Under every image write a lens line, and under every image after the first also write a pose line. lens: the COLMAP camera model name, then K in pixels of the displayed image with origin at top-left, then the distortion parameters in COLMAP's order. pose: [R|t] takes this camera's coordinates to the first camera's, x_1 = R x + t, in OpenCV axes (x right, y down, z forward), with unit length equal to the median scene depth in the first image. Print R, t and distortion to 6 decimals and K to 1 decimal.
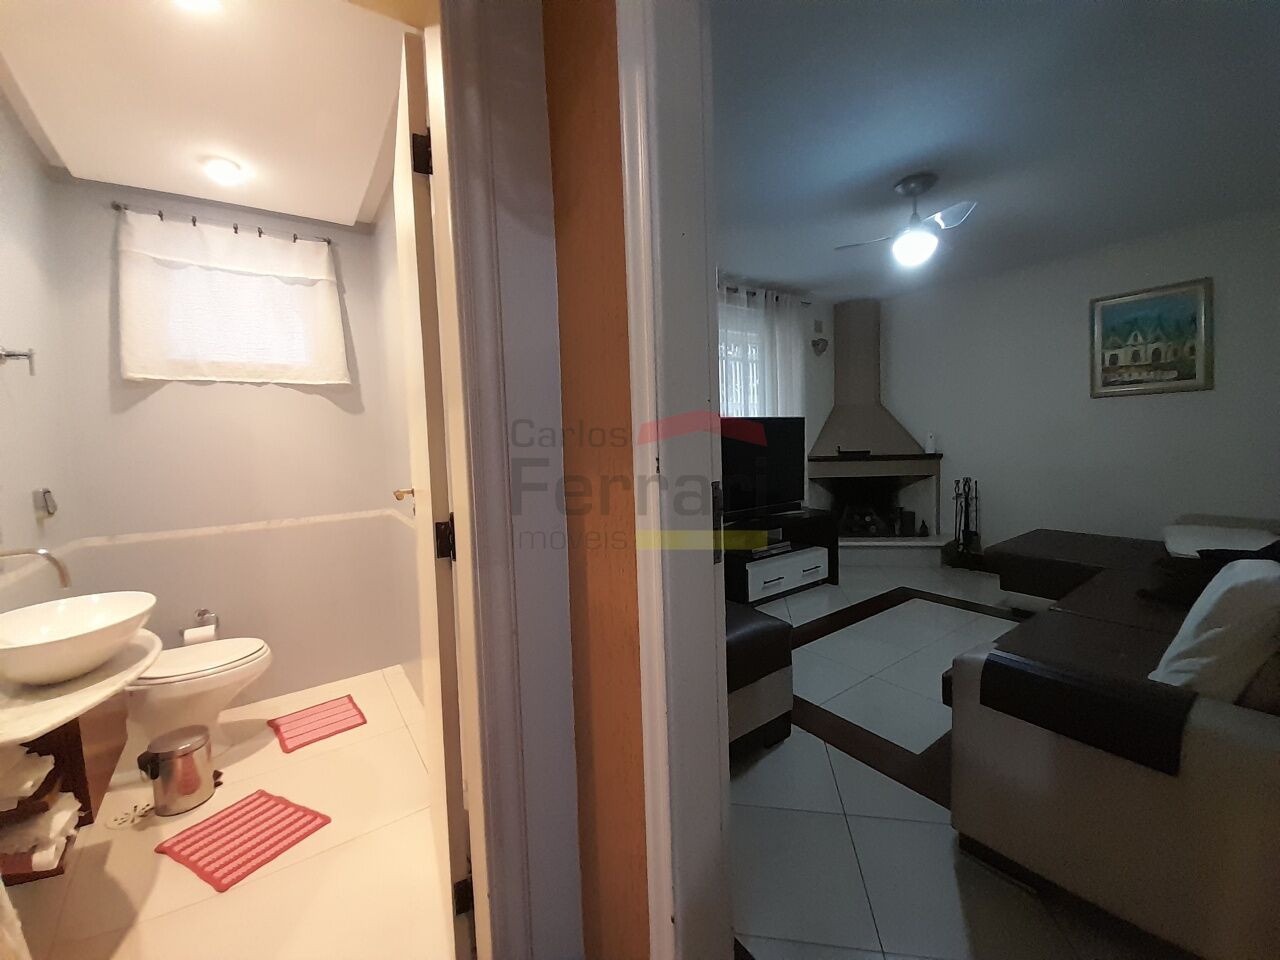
lens RADIAL K [[497.9, 0, 652.7], [0, 497.9, 467.3], [0, 0, 1]] dist [0.029534, -0.019725]
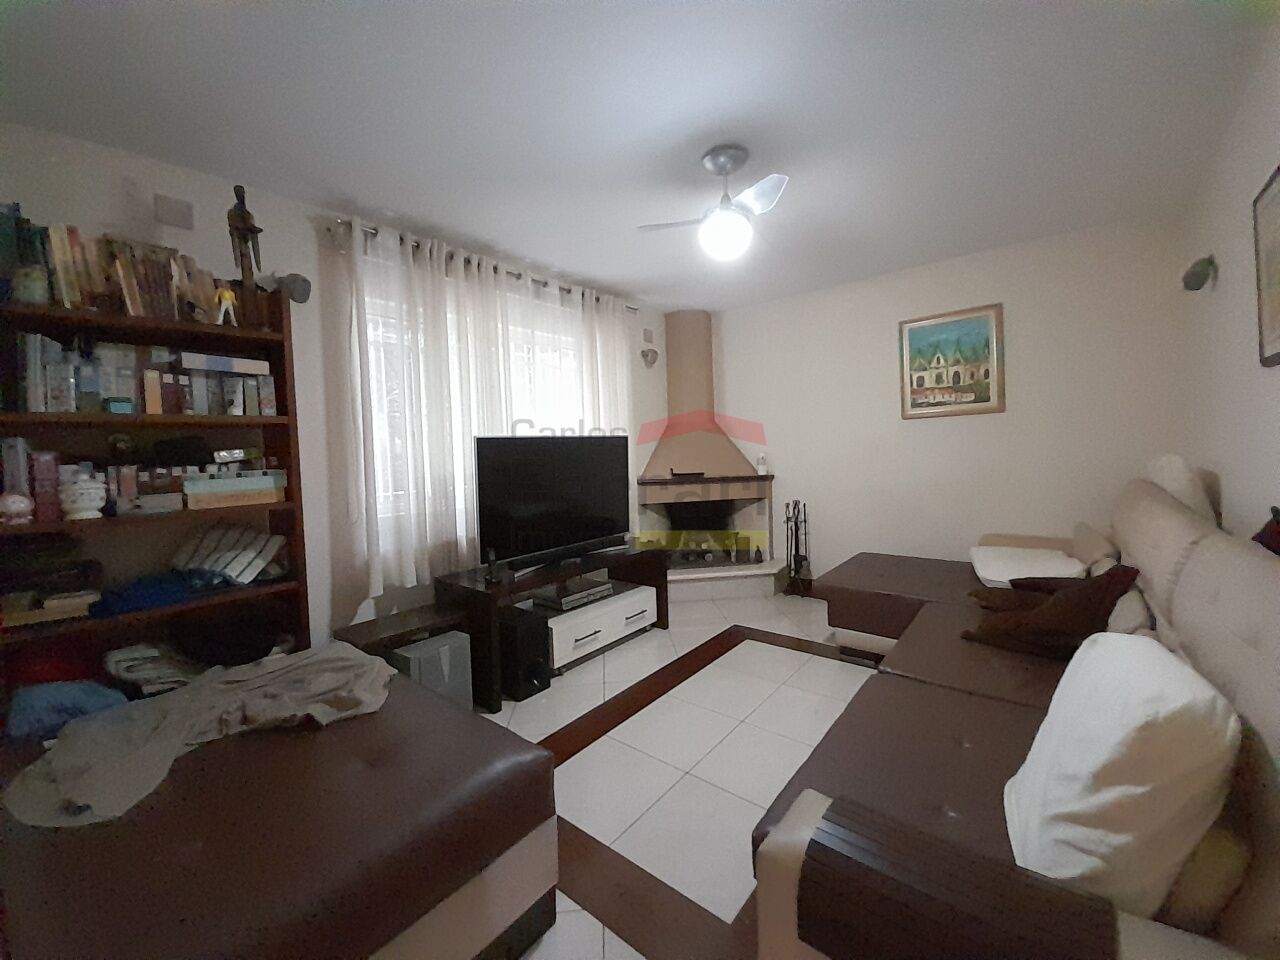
lens RADIAL K [[497.9, 0, 652.7], [0, 497.9, 467.3], [0, 0, 1]] dist [0.029534, -0.019725]
pose [[0.965432, -0.010796, 0.260431, 0.122577], [0.019105, 0.999385, -0.029394, -0.020559], [-0.259953, 0.033354, 0.965045, 0.160828]]
